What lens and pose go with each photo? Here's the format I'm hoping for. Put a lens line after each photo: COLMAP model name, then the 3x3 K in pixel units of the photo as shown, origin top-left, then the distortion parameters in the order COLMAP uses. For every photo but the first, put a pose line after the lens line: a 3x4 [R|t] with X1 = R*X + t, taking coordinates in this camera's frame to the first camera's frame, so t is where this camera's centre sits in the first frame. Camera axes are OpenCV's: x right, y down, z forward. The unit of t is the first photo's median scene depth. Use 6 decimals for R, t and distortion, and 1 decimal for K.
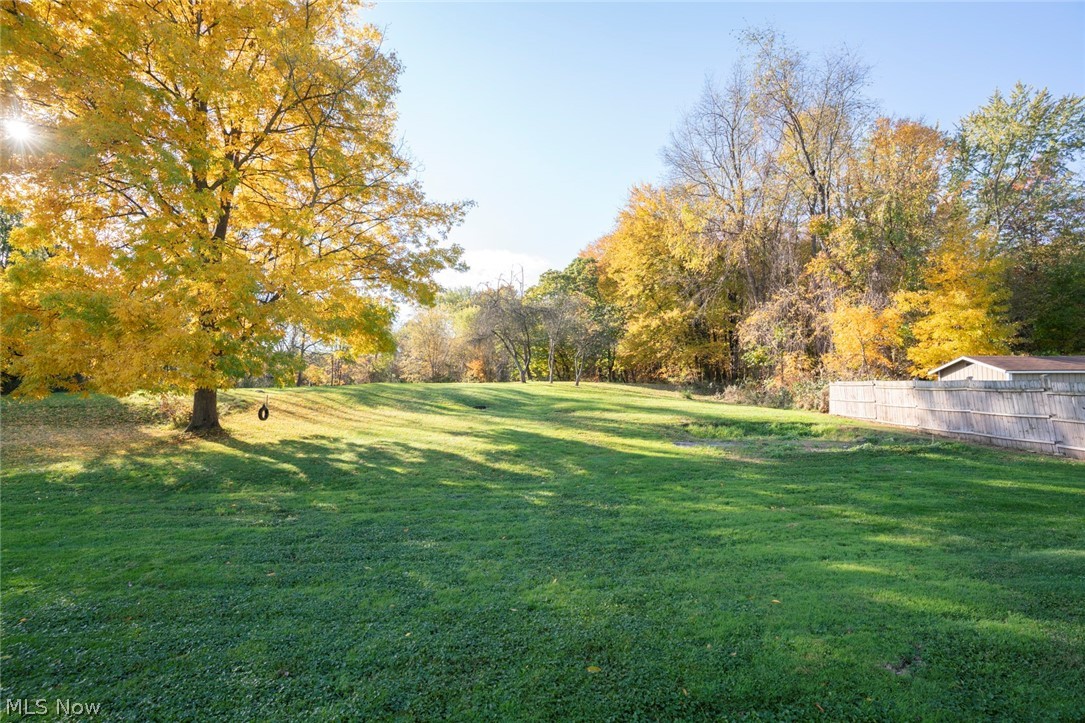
lens RADIAL K [[523.3, 0, 543.5], [0, 523.3, 359.1], [0, 0, 1]] dist [-0.083387, 0.034292]
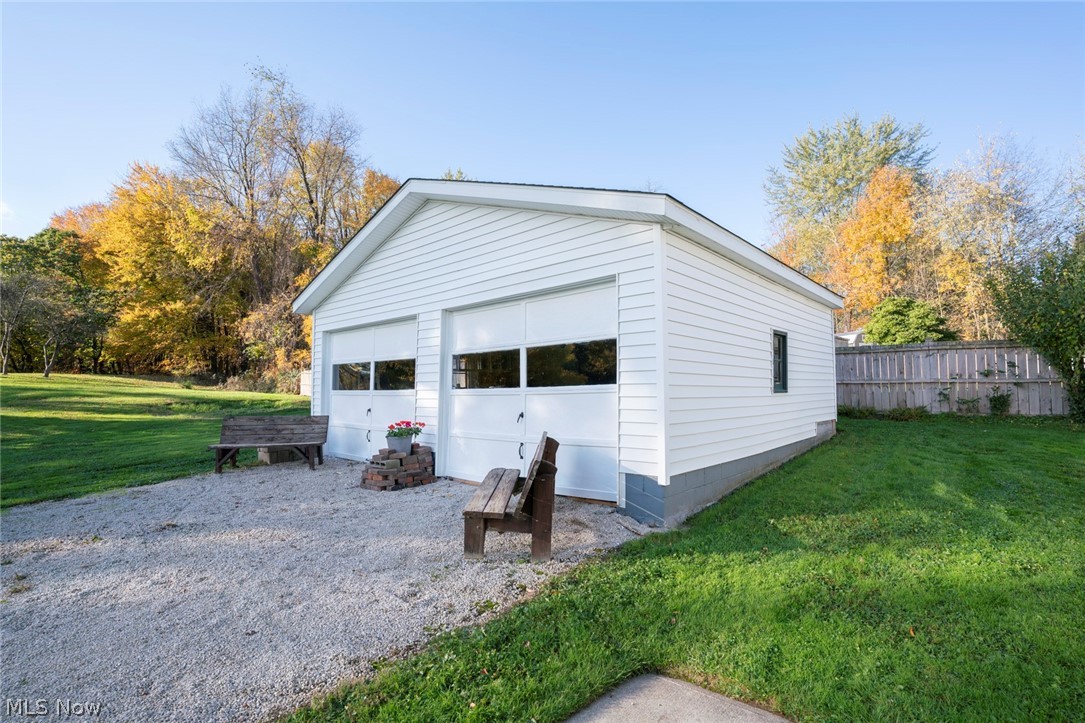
lens RADIAL K [[523.3, 0, 543.5], [0, 523.3, 359.1], [0, 0, 1]] dist [-0.083387, 0.034292]
pose [[0.656430, 0.020161, 0.754118, -0.017814], [-0.026436, 0.999644, -0.003714, 0.000897], [-0.753924, -0.017498, 0.656729, -0.173572]]
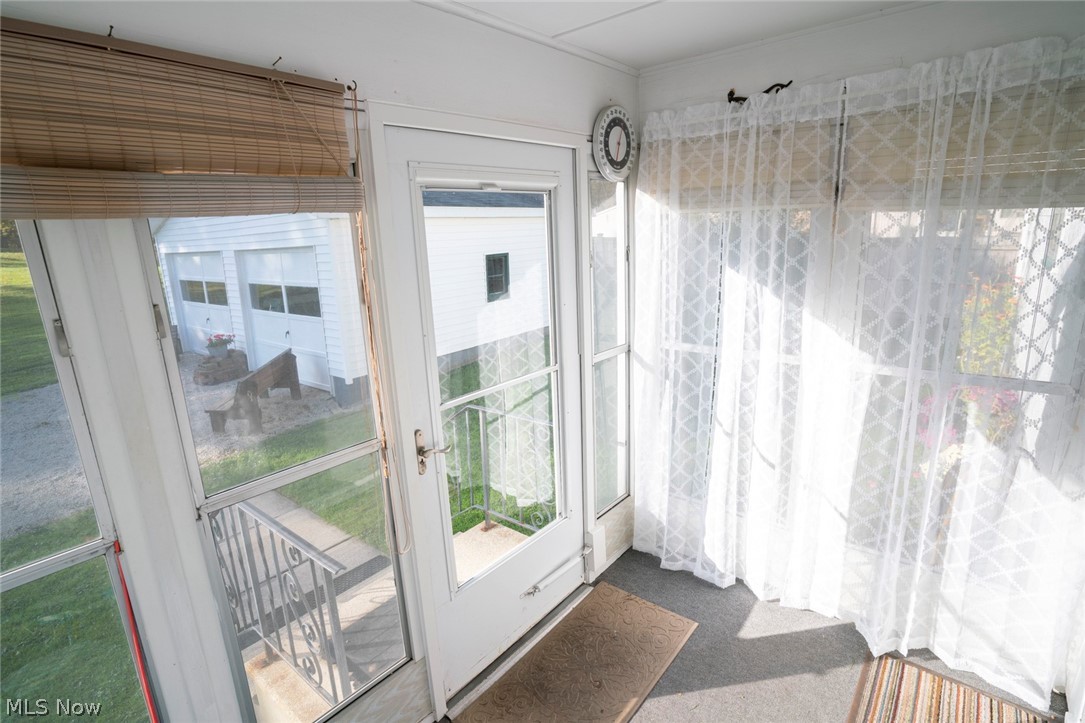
lens RADIAL K [[549.7, 0, 542.5], [0, 549.7, 361.5], [0, 0, 1]] dist [-0.002562, -0.000151]
pose [[0.629921, -0.239392, 0.738844, -0.006715], [0.008091, 0.953282, 0.301974, -0.107246], [-0.776617, -0.184242, 0.602429, -0.488241]]
